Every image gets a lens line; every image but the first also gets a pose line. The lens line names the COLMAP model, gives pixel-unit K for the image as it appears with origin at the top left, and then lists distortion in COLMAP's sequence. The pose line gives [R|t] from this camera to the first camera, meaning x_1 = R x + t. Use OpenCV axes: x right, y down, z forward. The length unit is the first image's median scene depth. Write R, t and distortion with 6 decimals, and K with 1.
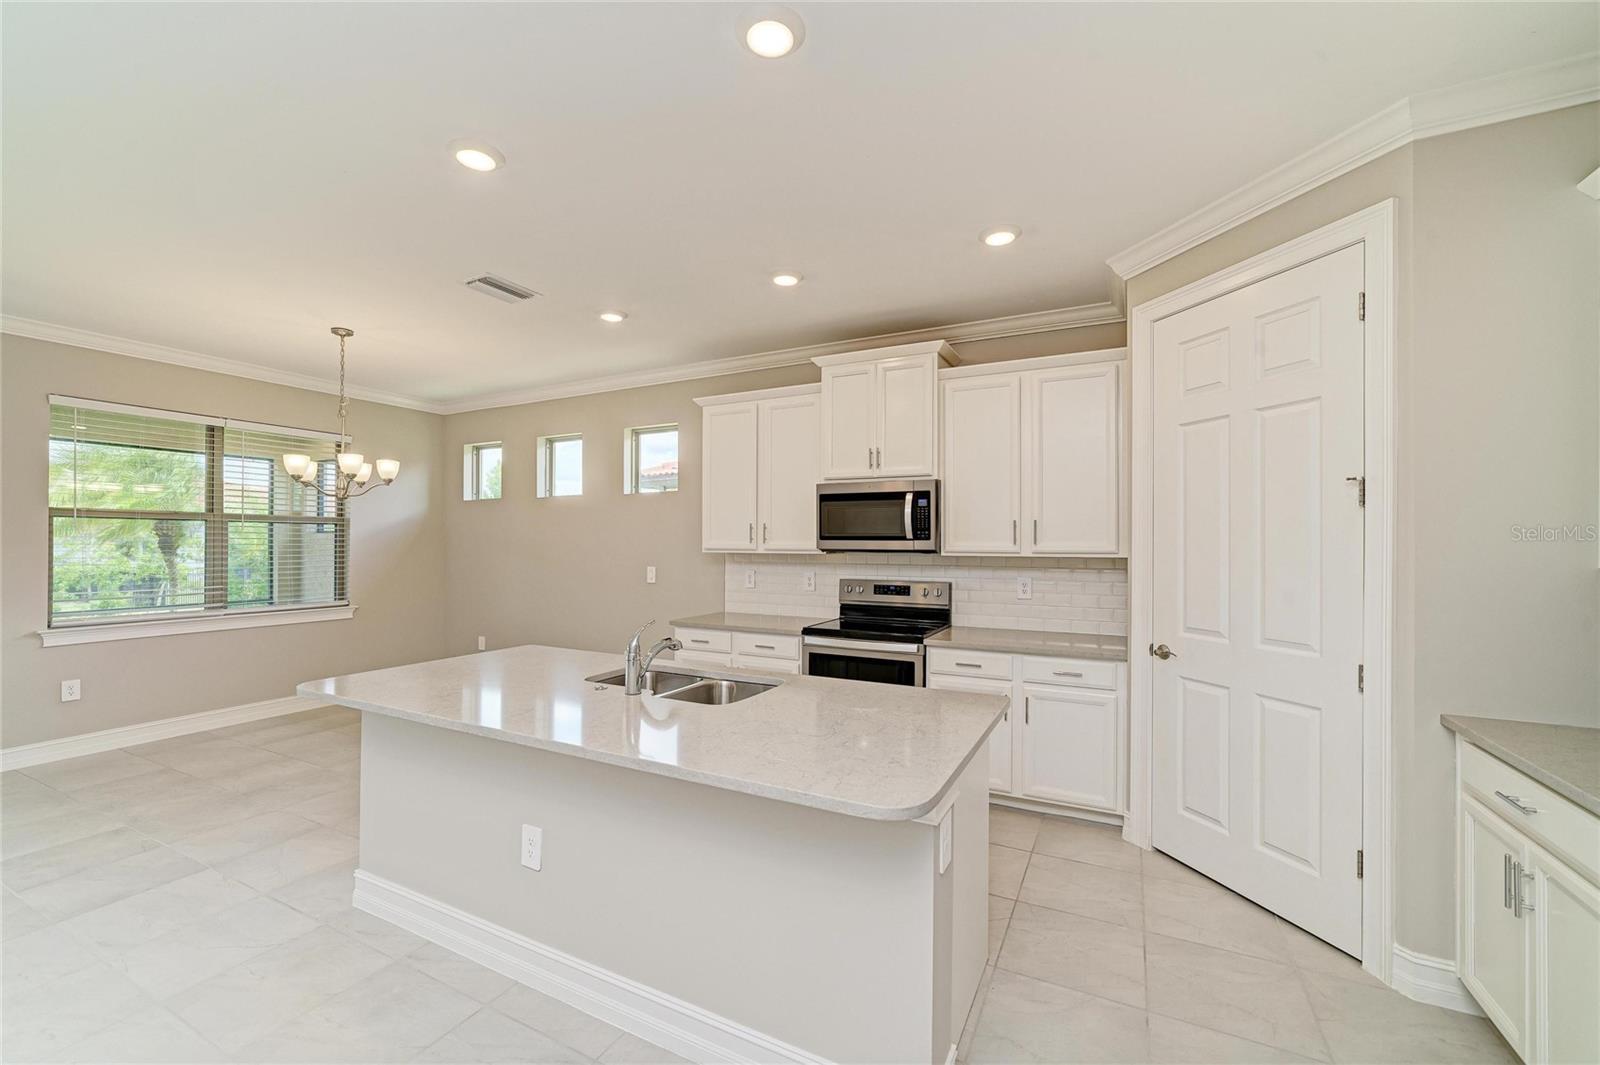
lens RADIAL K [[649.5, 0, 801.0], [0, 649.5, 540.3], [0, 0, 1]] dist [-0.006136, 0.000292]
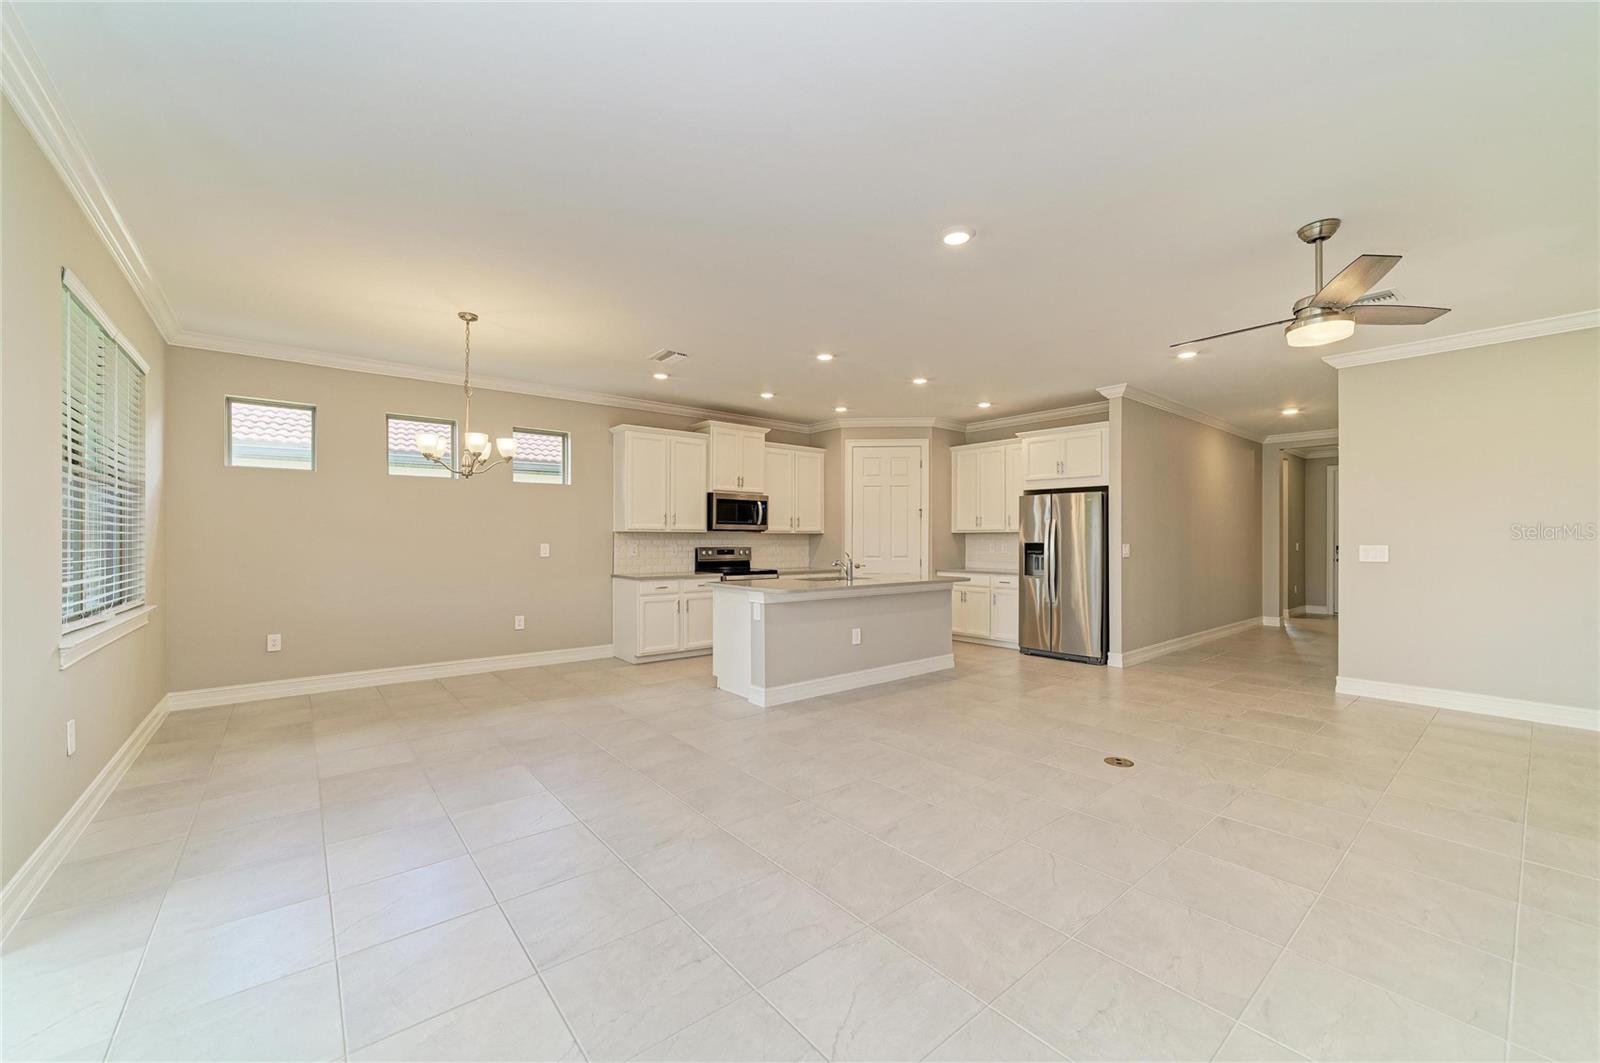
lens RADIAL K [[623.9, 0, 813.2], [0, 623.9, 537.5], [0, 0, 1]] dist [-0.000239, 0.000039]
pose [[0.388139, 0.002136, 0.921598, -1.502918], [-0.002523, 0.999996, -0.001255, 0.039512], [-0.921597, -0.001838, 0.388143, 0.093900]]
